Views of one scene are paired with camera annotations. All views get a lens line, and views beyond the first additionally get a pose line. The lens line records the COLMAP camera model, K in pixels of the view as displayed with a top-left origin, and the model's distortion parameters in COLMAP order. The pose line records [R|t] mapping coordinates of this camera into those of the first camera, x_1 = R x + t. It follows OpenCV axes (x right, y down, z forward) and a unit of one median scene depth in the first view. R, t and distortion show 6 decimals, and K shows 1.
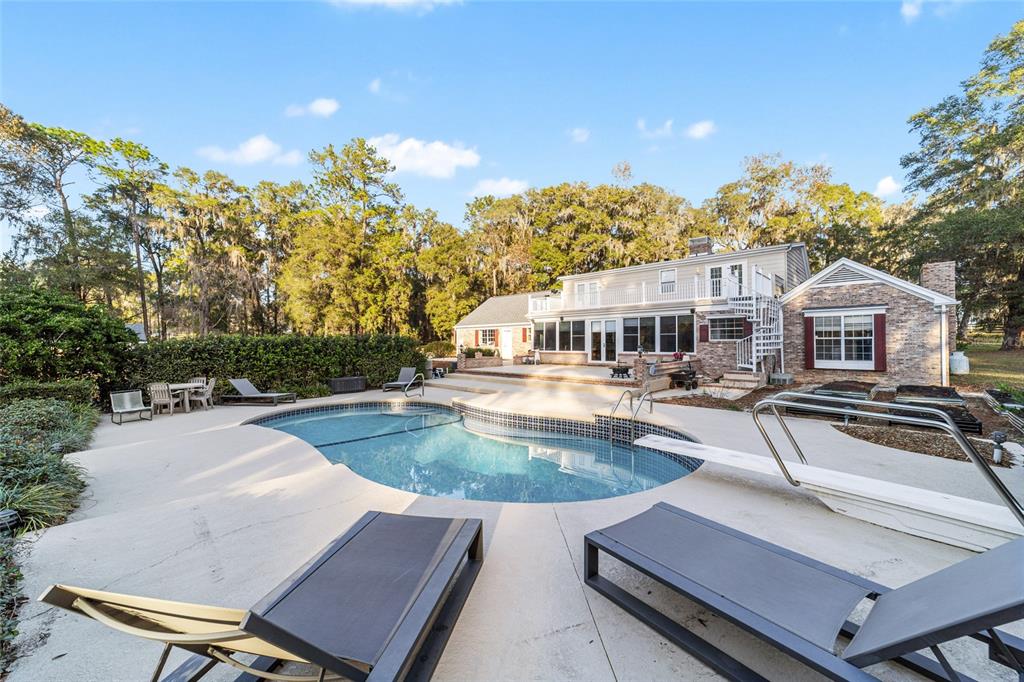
lens RADIAL K [[390.7, 0, 512.0], [0, 390.7, 341.0], [0, 0, 1]] dist [-0.018645, 0.009098]
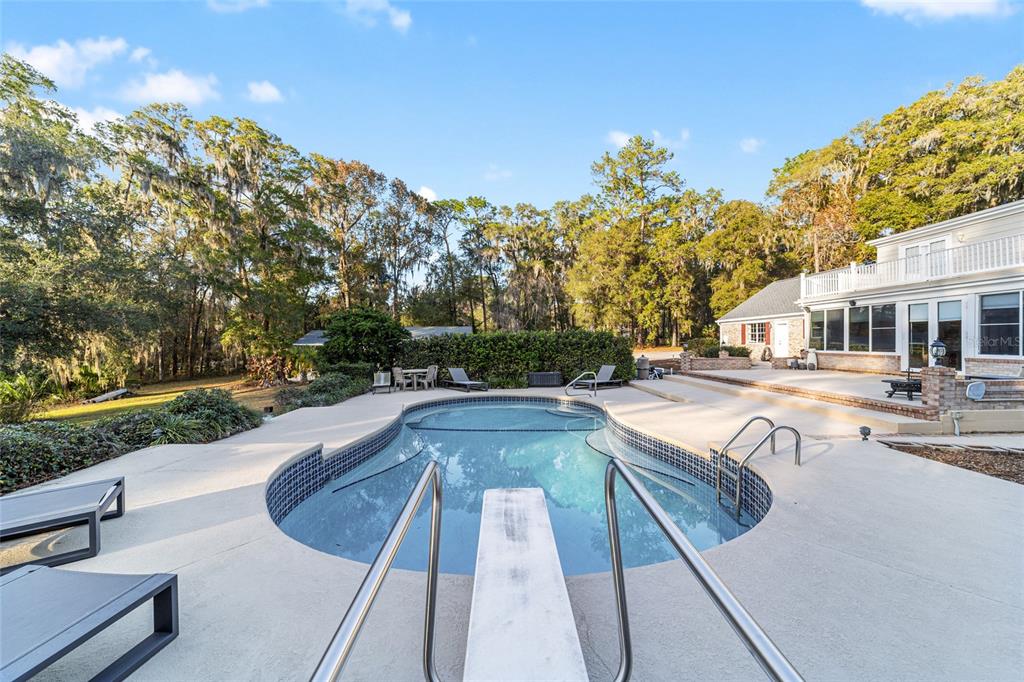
lens RADIAL K [[390.8, 0, 512.0], [0, 390.8, 341.0], [0, 0, 1]] dist [-0.019800, 0.008611]
pose [[0.726008, 0.001748, -0.687684, 0.083760], [0.002056, 0.999987, 0.004713, 0.001641], [0.687683, -0.004836, 0.725995, 0.062690]]
